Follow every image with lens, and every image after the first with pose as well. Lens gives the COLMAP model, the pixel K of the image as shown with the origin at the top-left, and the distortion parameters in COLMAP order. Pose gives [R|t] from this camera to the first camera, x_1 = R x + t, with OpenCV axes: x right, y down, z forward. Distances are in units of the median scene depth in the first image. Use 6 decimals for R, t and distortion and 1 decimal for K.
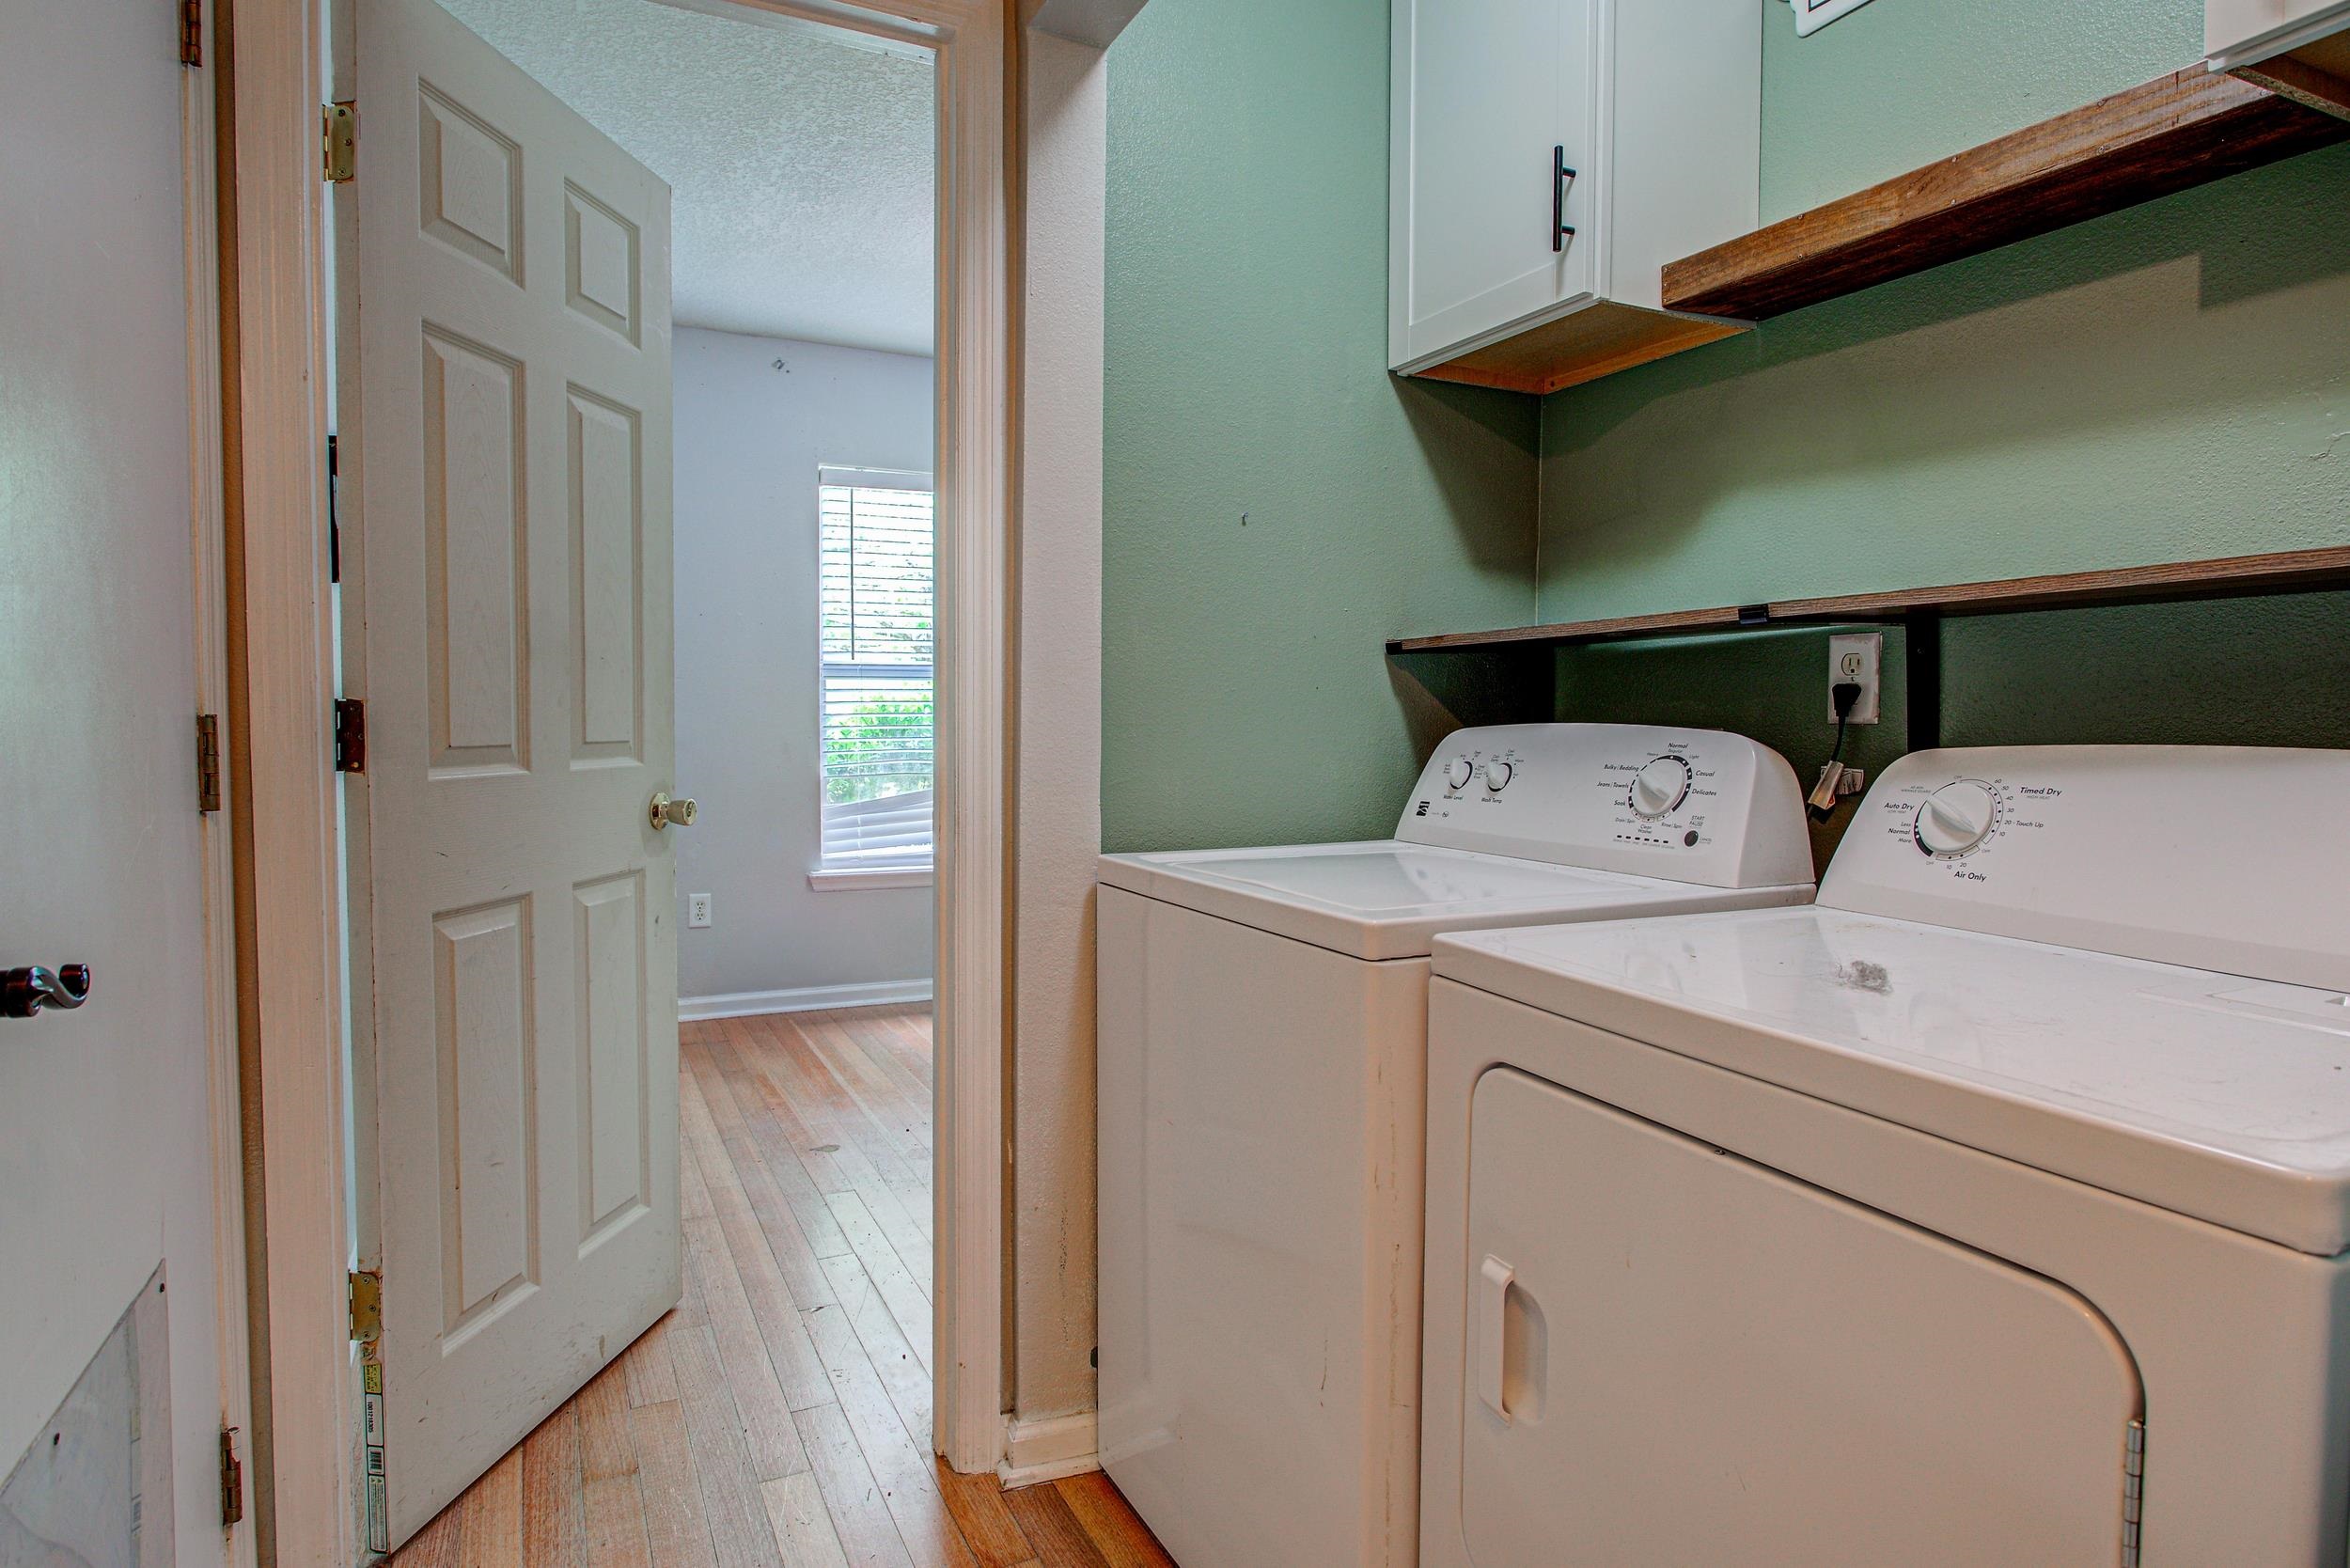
lens RADIAL K [[1303.2, 0, 1170.5], [0, 1303.2, 776.9], [0, 0, 1]] dist [0.003270, 0.000701]
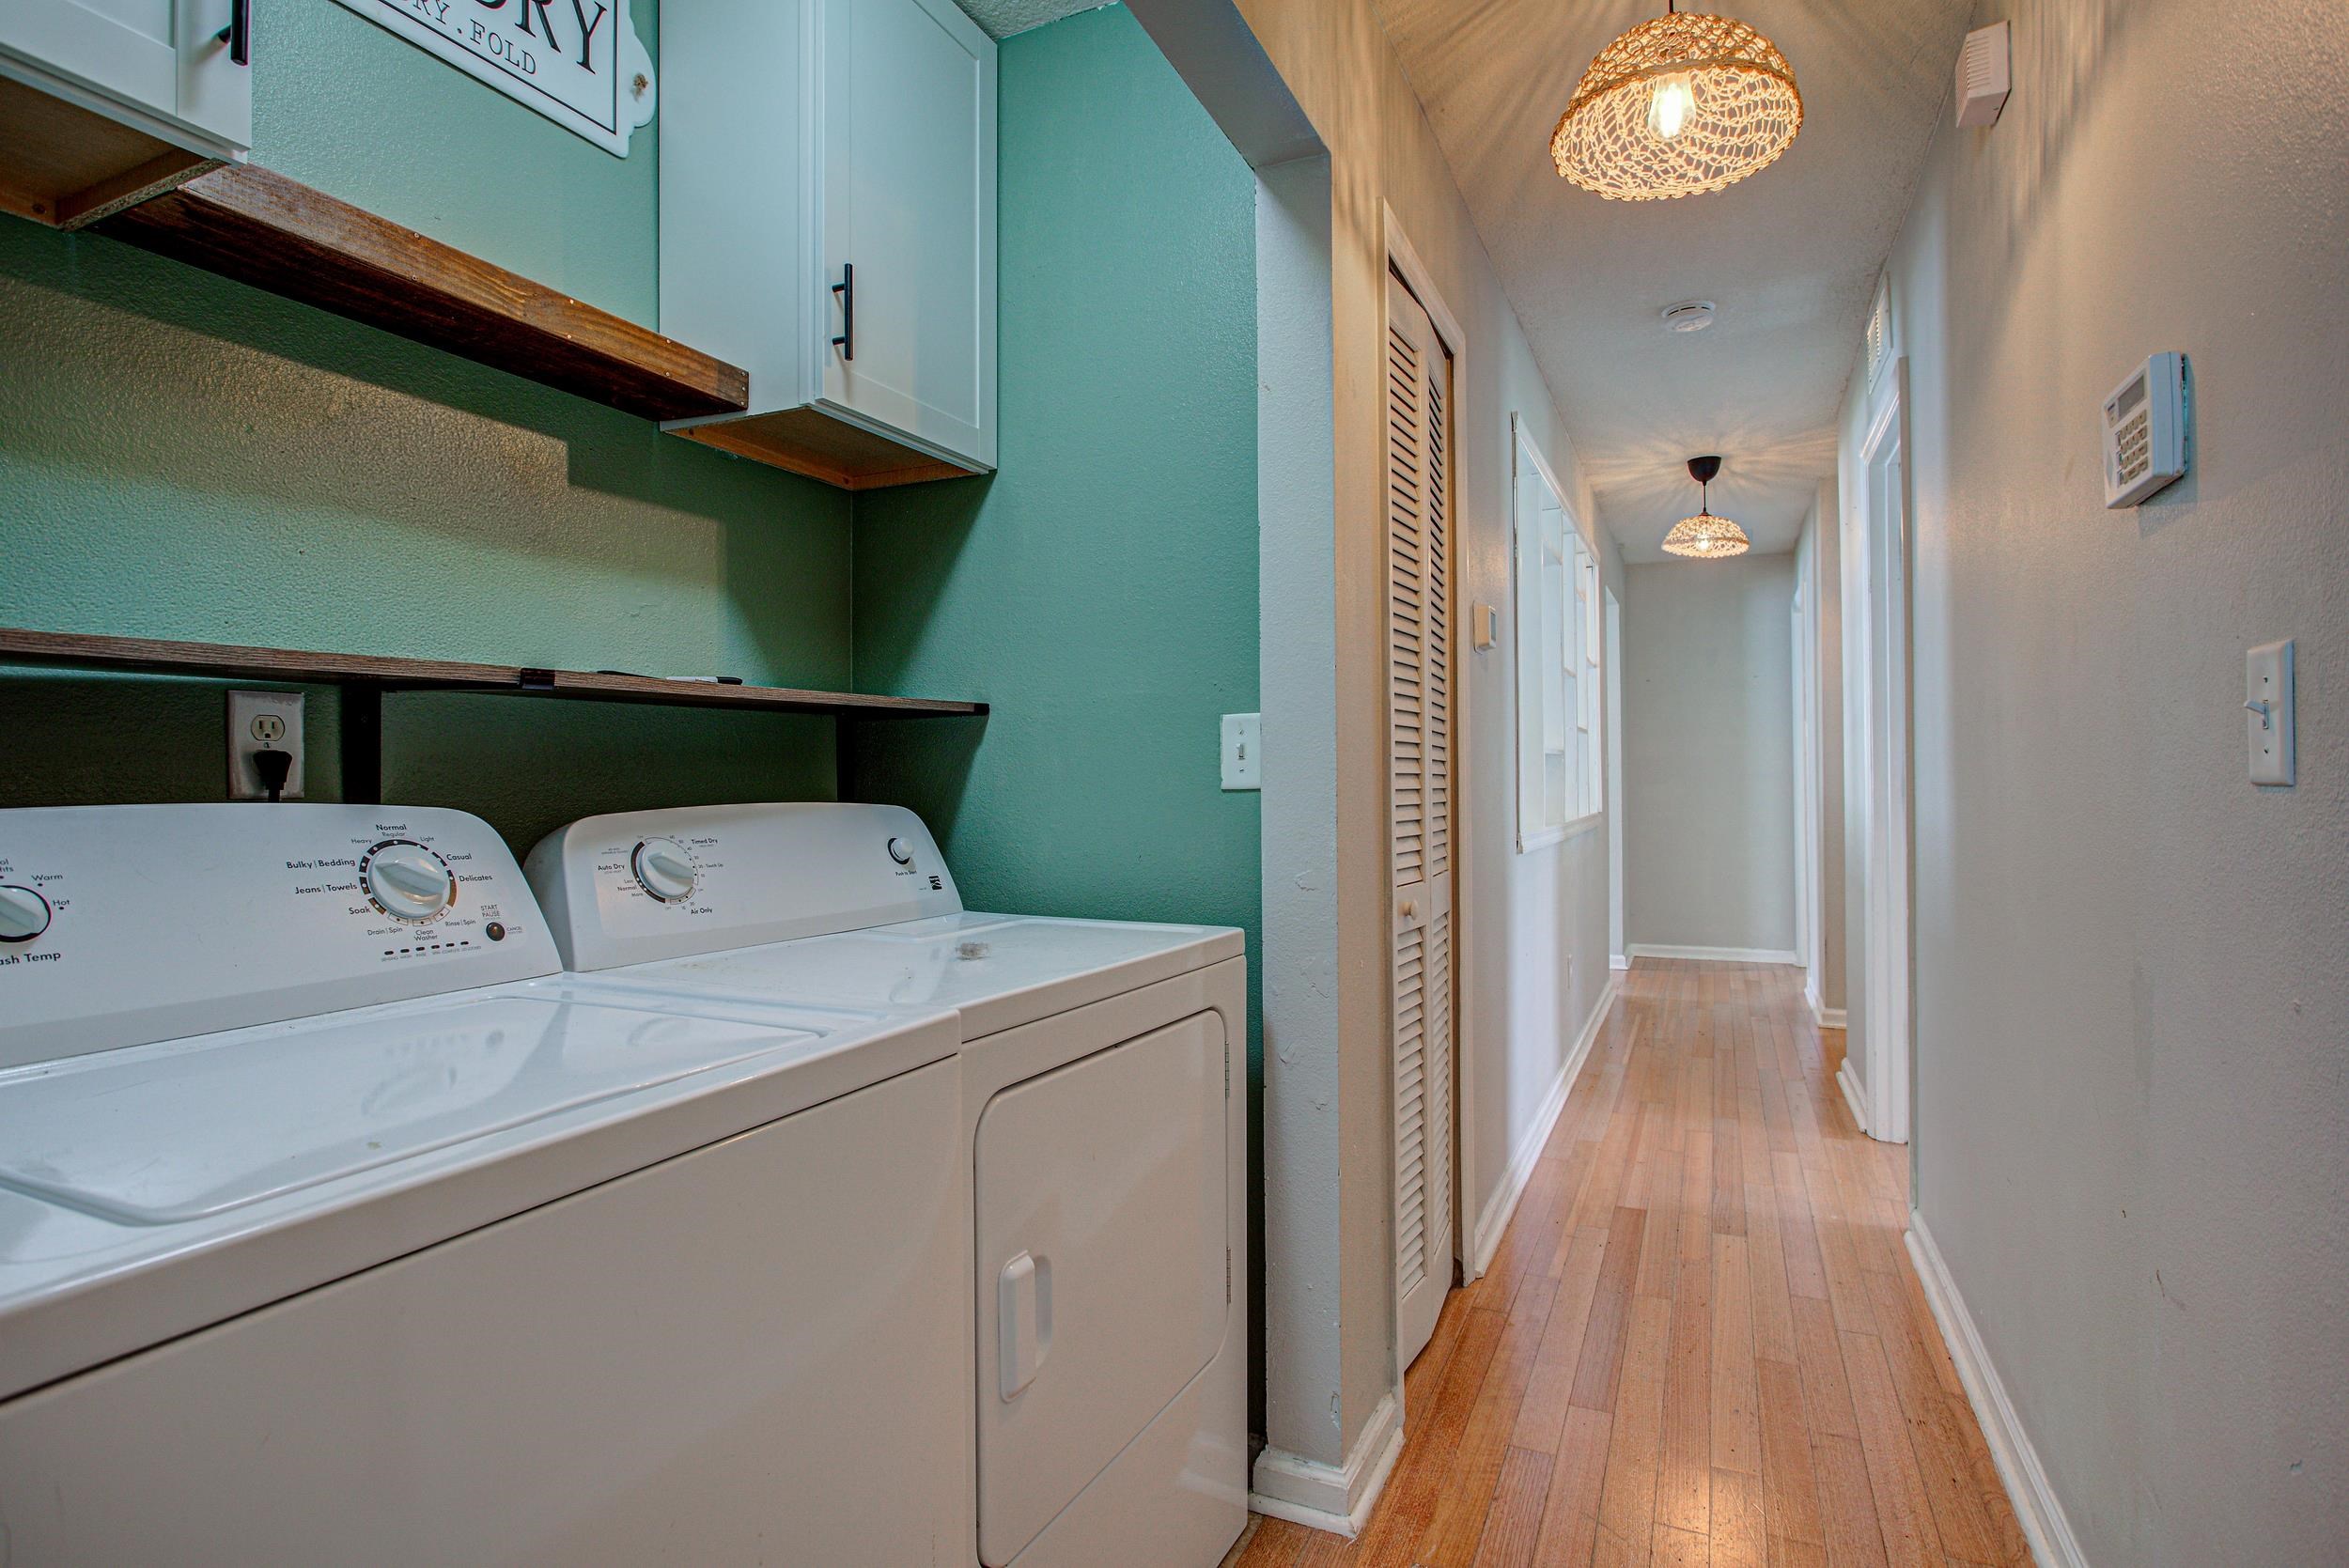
lens RADIAL K [[1302.5, 0, 1170.0], [0, 1302.5, 776.9], [0, 0, 1]] dist [0.003270, 0.000701]
pose [[-0.615140, -0.011177, 0.788339, -0.554868], [0.032744, 0.998675, 0.039709, -0.074656], [-0.787738, 0.050240, -0.613959, 1.142251]]
